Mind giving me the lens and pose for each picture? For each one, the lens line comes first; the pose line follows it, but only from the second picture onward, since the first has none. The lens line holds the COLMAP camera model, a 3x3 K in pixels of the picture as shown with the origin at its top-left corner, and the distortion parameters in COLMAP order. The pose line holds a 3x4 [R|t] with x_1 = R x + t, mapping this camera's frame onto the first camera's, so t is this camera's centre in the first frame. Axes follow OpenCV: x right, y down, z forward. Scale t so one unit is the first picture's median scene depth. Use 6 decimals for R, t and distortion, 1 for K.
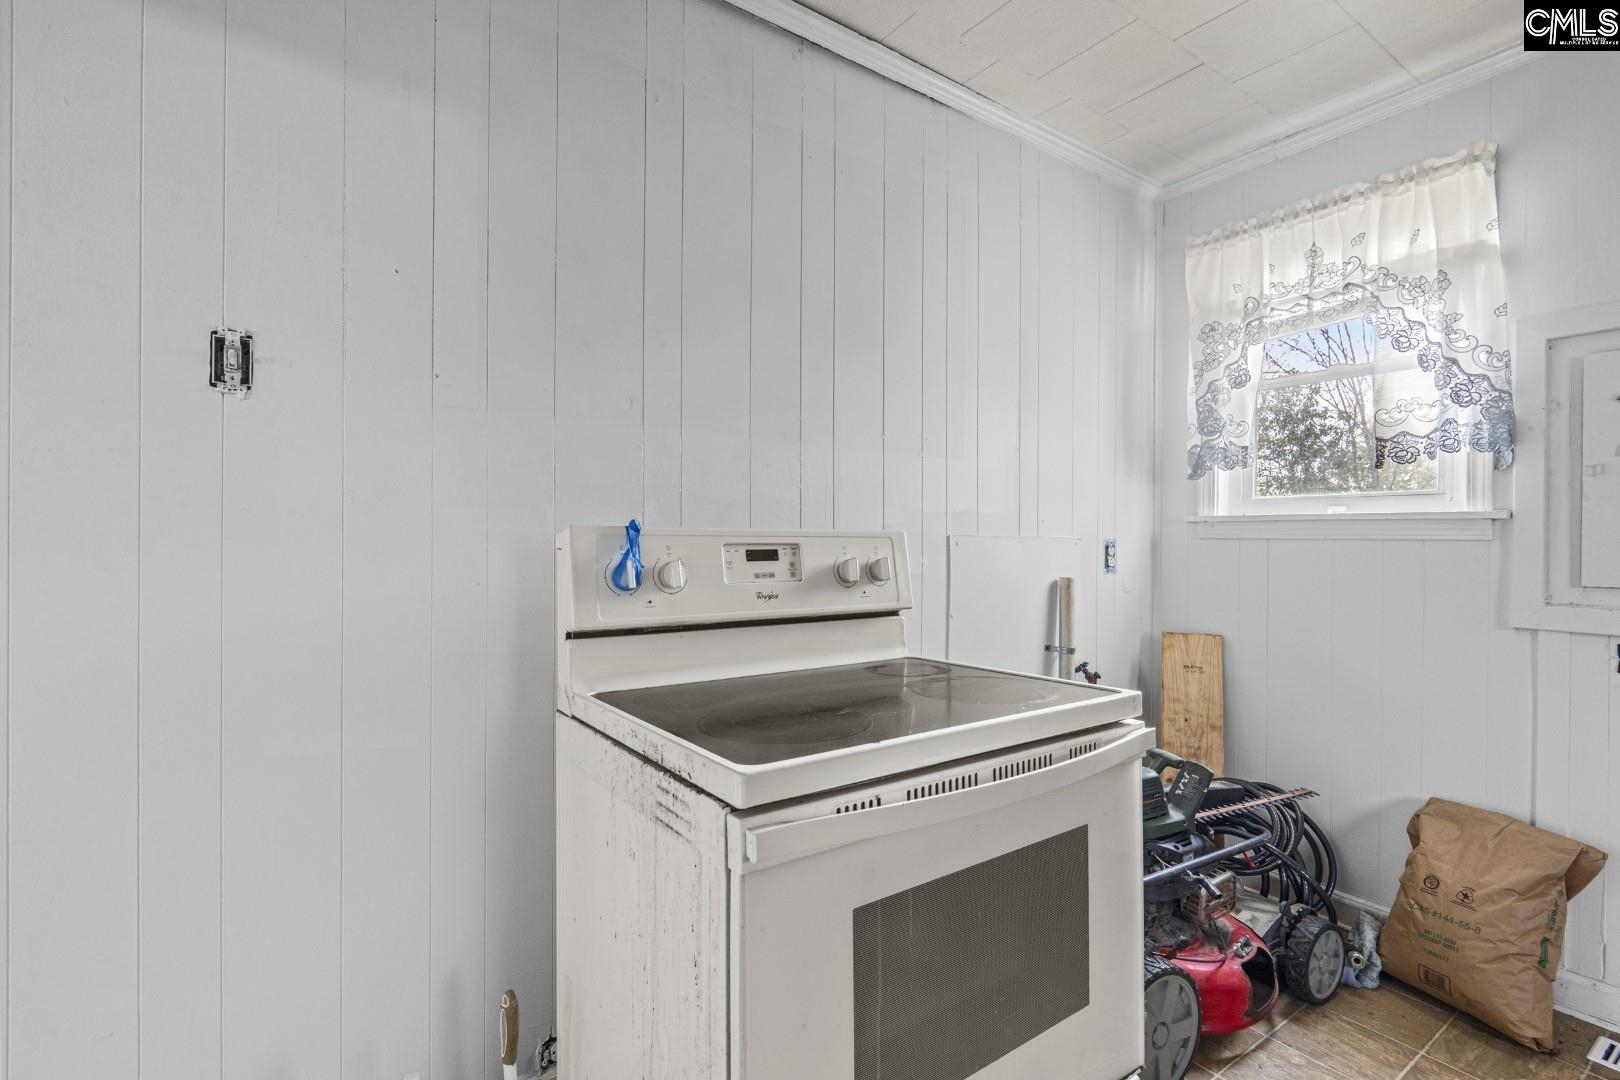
lens RADIAL K [[746.0, 0, 807.0], [0, 746.0, 548.4], [0, 0, 1]] dist [-0.005445, -0.000161]
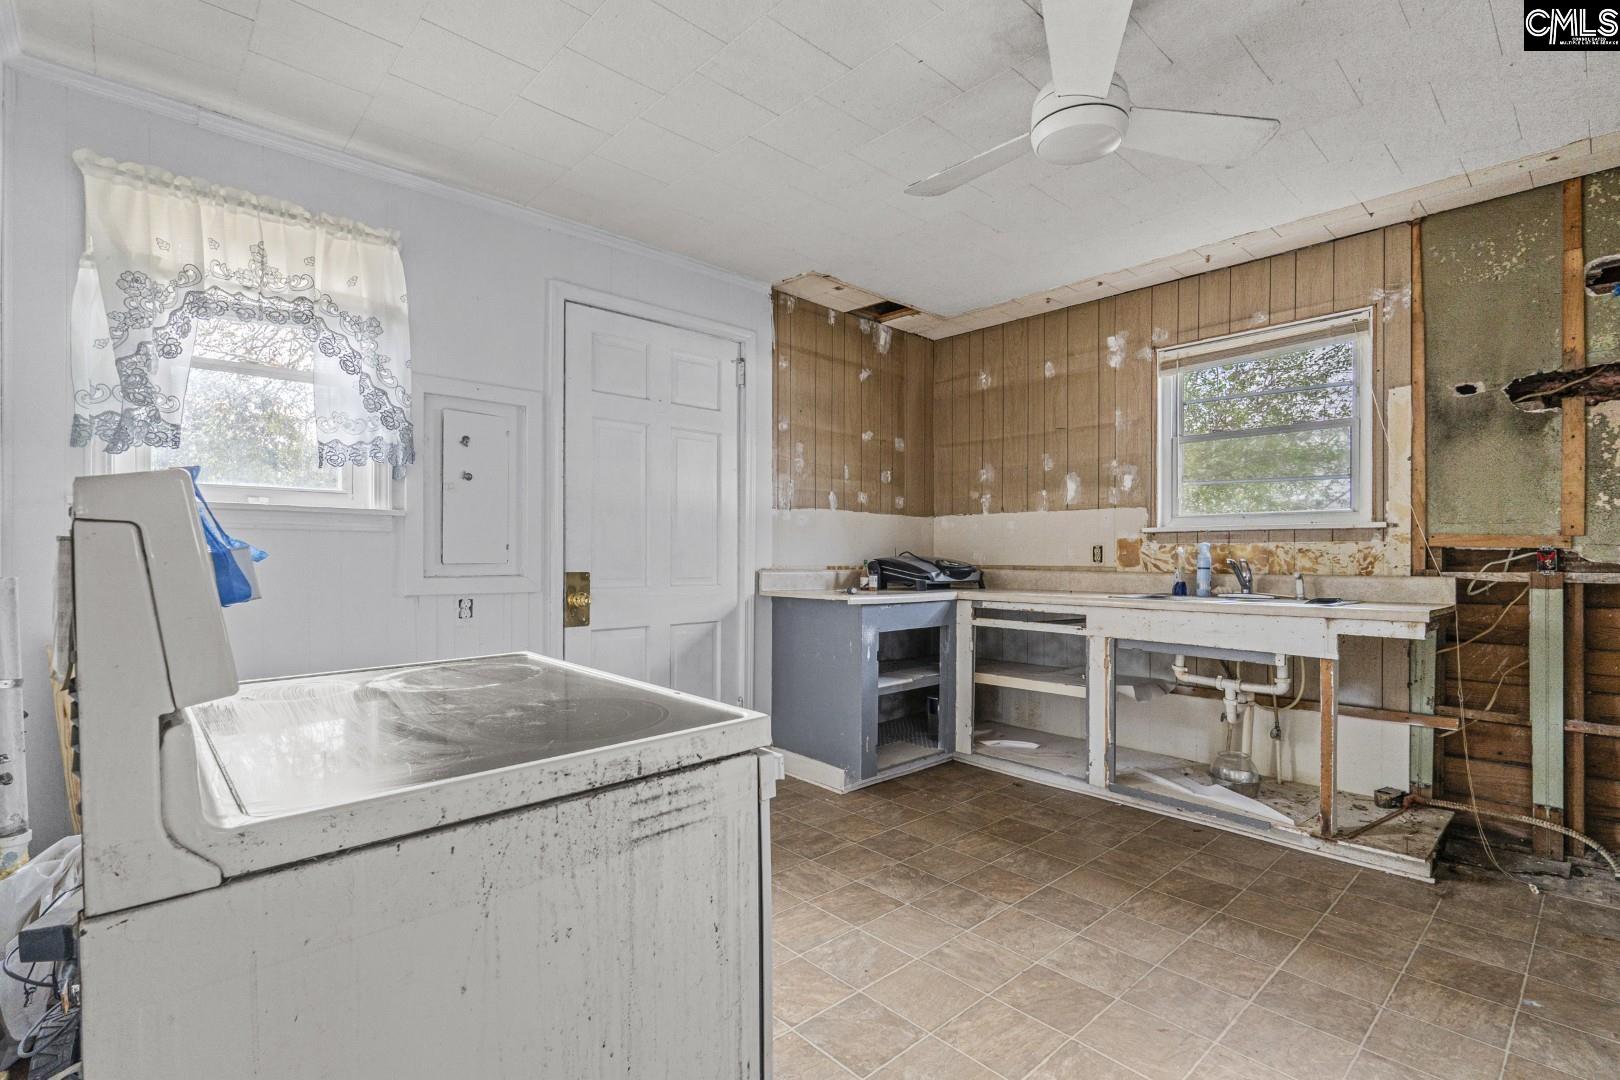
lens RADIAL K [[746.0, 0, 813.9], [0, 746.0, 553.1], [0, 0, 1]] dist [-0.005445, -0.000161]
pose [[-0.136203, -0.014151, 0.990580, -0.498991], [-0.000307, 0.999899, 0.014242, 0.007839], [-0.990681, 0.001636, -0.136193, 0.421668]]
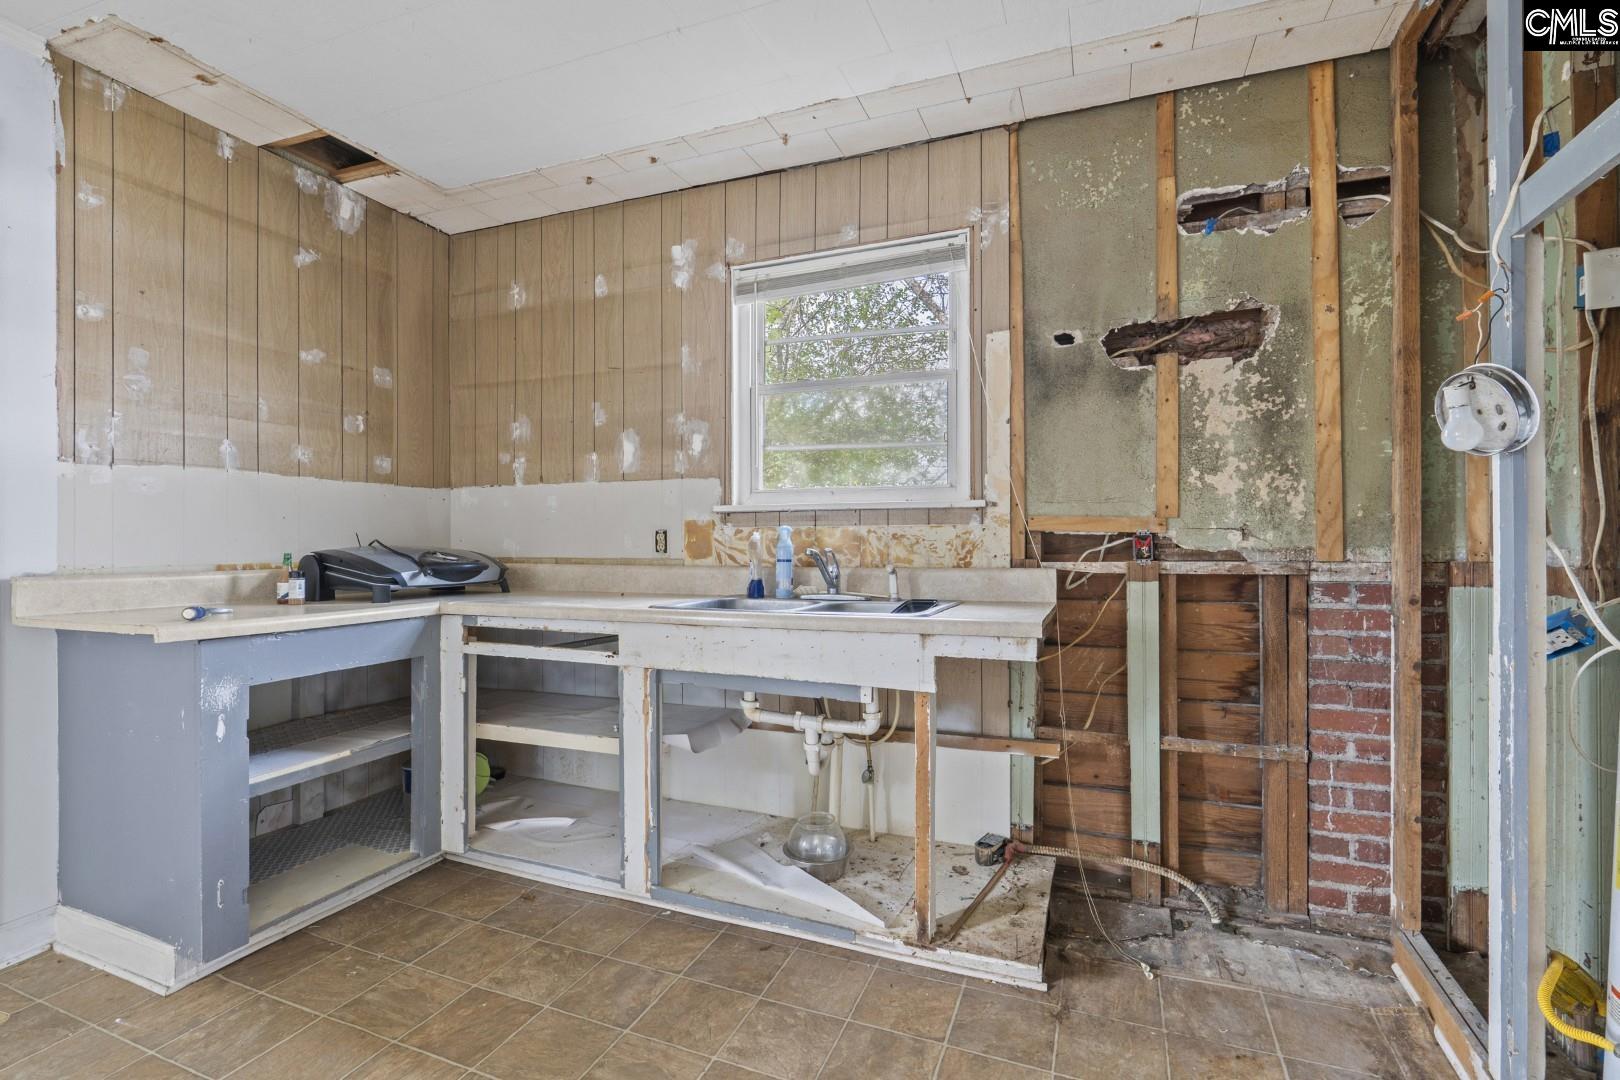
lens RADIAL K [[746.0, 0, 809.6], [0, 746.0, 535.6], [0, 0, 1]] dist [-0.005445, -0.000161]
pose [[-0.550451, -0.010403, 0.834803, -0.394529], [-0.001350, 0.999932, 0.011570, 0.008249], [-0.834866, 0.005242, -0.550428, 0.323773]]
